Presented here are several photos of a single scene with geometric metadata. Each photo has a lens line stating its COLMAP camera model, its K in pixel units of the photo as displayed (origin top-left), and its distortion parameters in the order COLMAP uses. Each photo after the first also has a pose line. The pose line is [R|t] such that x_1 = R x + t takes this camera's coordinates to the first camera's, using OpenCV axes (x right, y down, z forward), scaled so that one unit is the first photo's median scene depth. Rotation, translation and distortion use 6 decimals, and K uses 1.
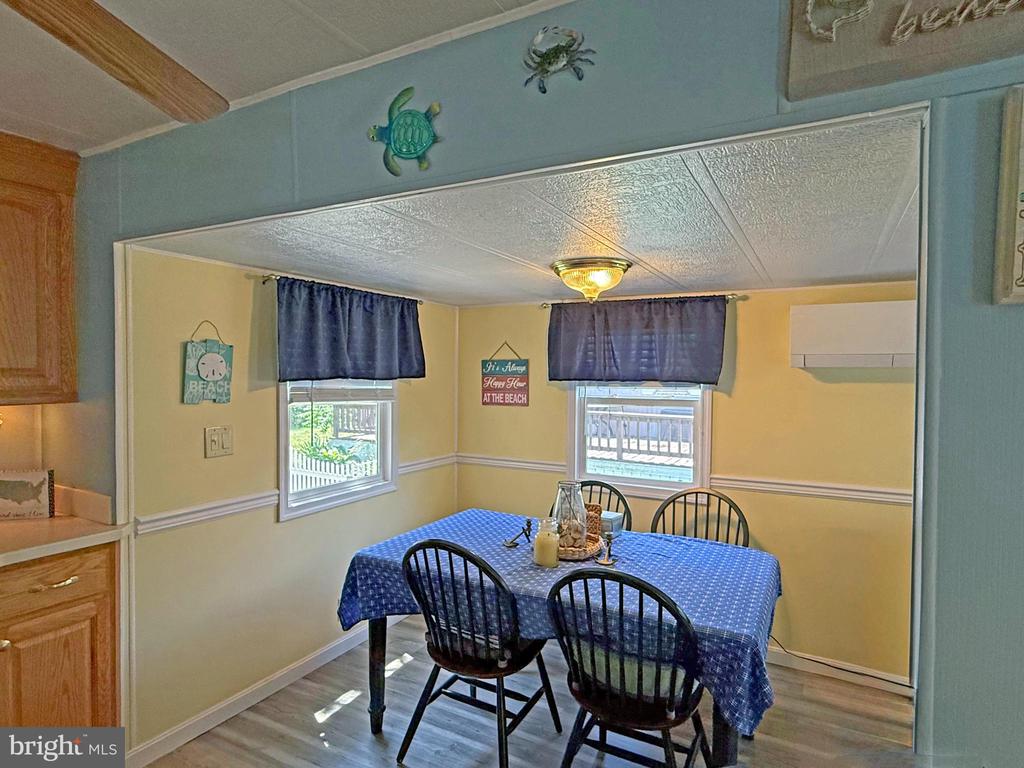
lens RADIAL K [[567.3, 0, 512.0], [0, 567.3, 384.9], [0, 0, 1]] dist [-0.007465, -0.000603]
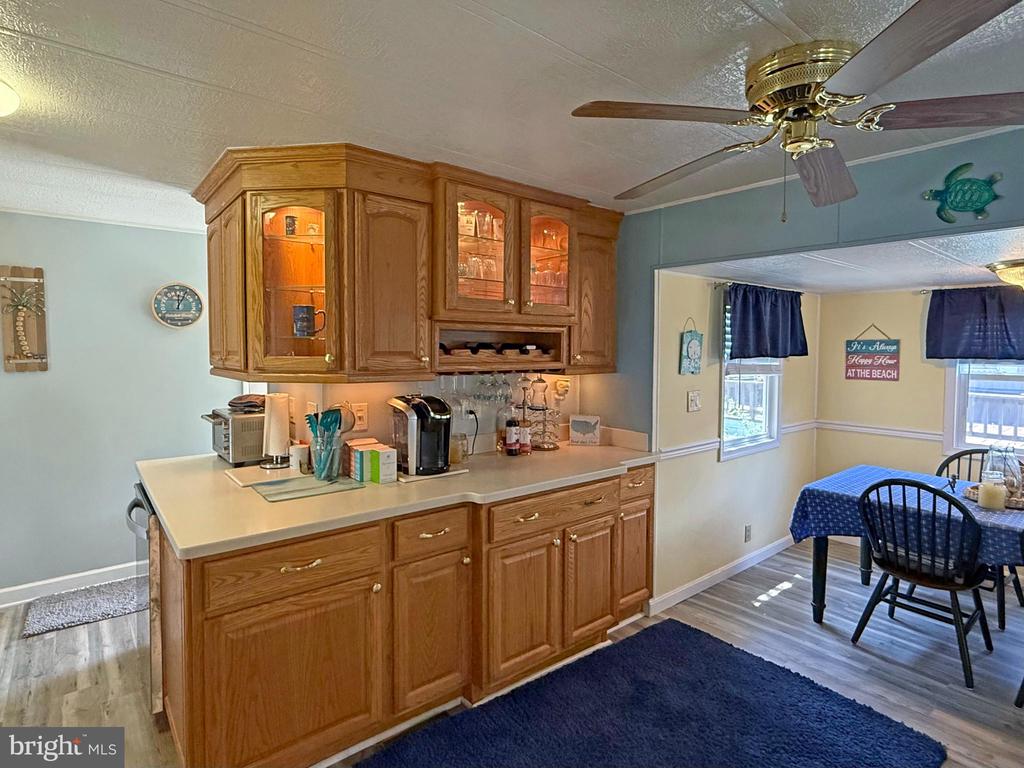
lens RADIAL K [[540.8, 0, 503.0], [0, 540.8, 367.8], [0, 0, 1]] dist [0.002267, -0.000949]
pose [[0.925830, 0.010064, -0.377807, -0.428696], [-0.003863, 0.999845, 0.017167, -0.006194], [0.377921, -0.014435, 0.925725, -0.433579]]
